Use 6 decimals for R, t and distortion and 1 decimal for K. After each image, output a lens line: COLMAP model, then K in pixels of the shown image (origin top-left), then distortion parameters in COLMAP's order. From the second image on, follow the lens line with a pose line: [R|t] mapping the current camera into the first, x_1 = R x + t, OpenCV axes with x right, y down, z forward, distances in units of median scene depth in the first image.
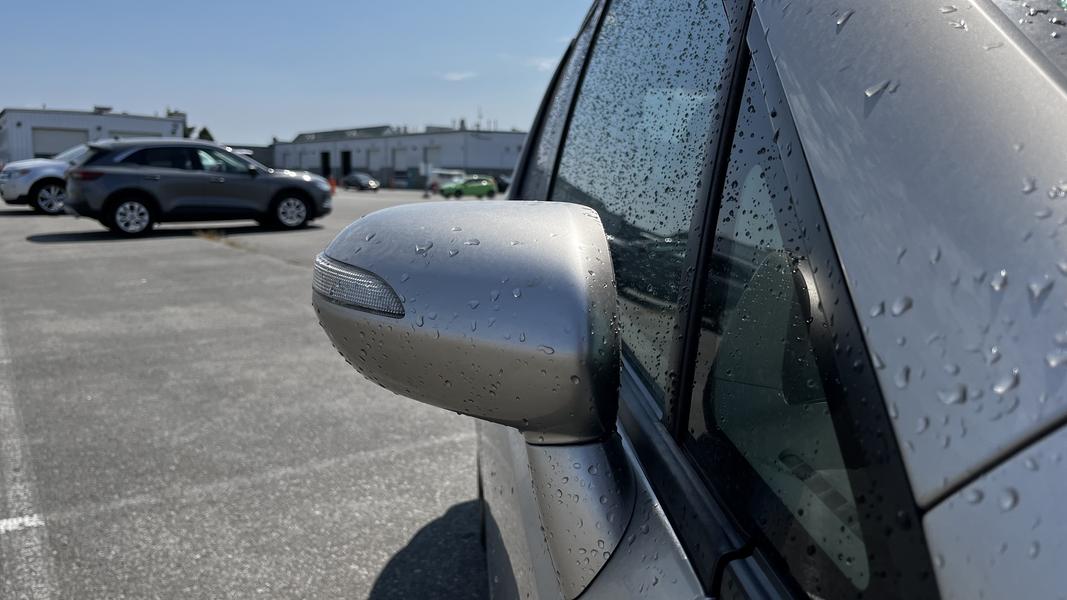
lens RADIAL K [[823.7, 0, 533.5], [0, 823.7, 300.0], [0, 0, 1]] dist [-0.001806, -0.004820]
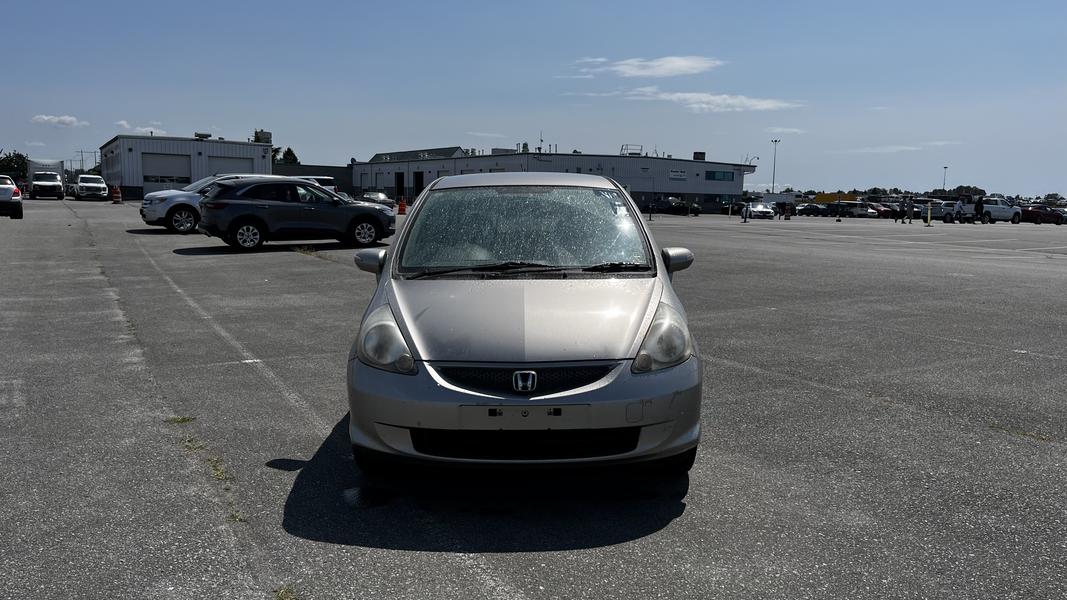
lens RADIAL K [[803.6, 0, 531.4], [0, 803.6, 299.2], [0, 0, 1]] dist [0.060850, -0.080292]
pose [[0.996350, 0.011491, -0.084590, 0.068836], [-0.013069, 0.999750, -0.018131, 0.015941], [0.084361, 0.019171, 0.996251, -0.216918]]
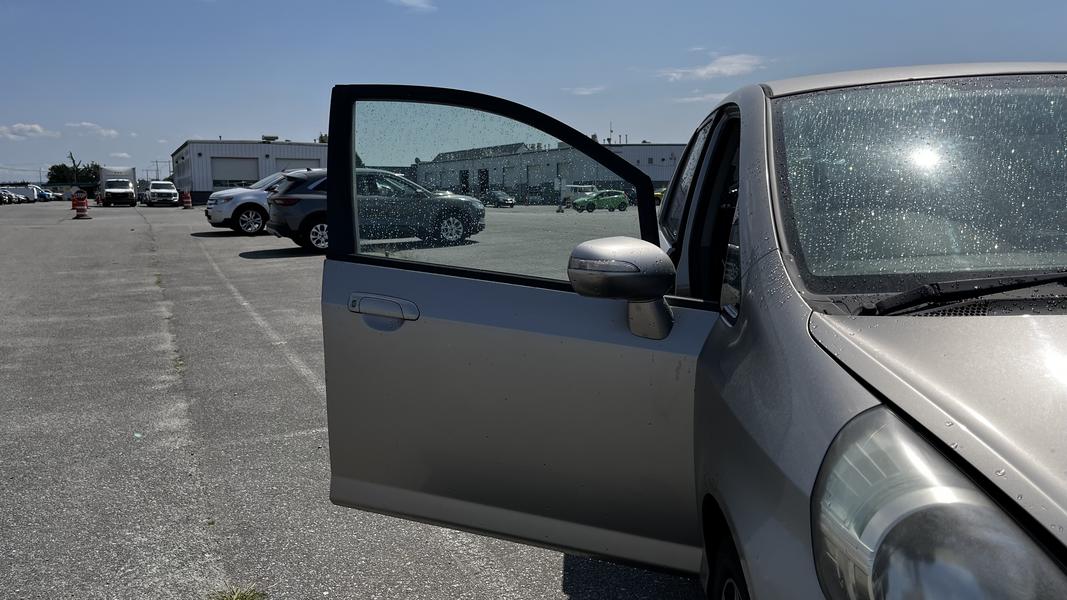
lens RADIAL K [[810.0, 0, 525.7], [0, 810.0, 298.5], [0, 0, 1]] dist [0.065616, -0.085319]
pose [[0.985673, -0.006710, -0.168534, -0.002366], [0.004176, 0.999873, -0.015385, 0.006364], [0.168616, 0.014461, 0.985576, -0.077865]]
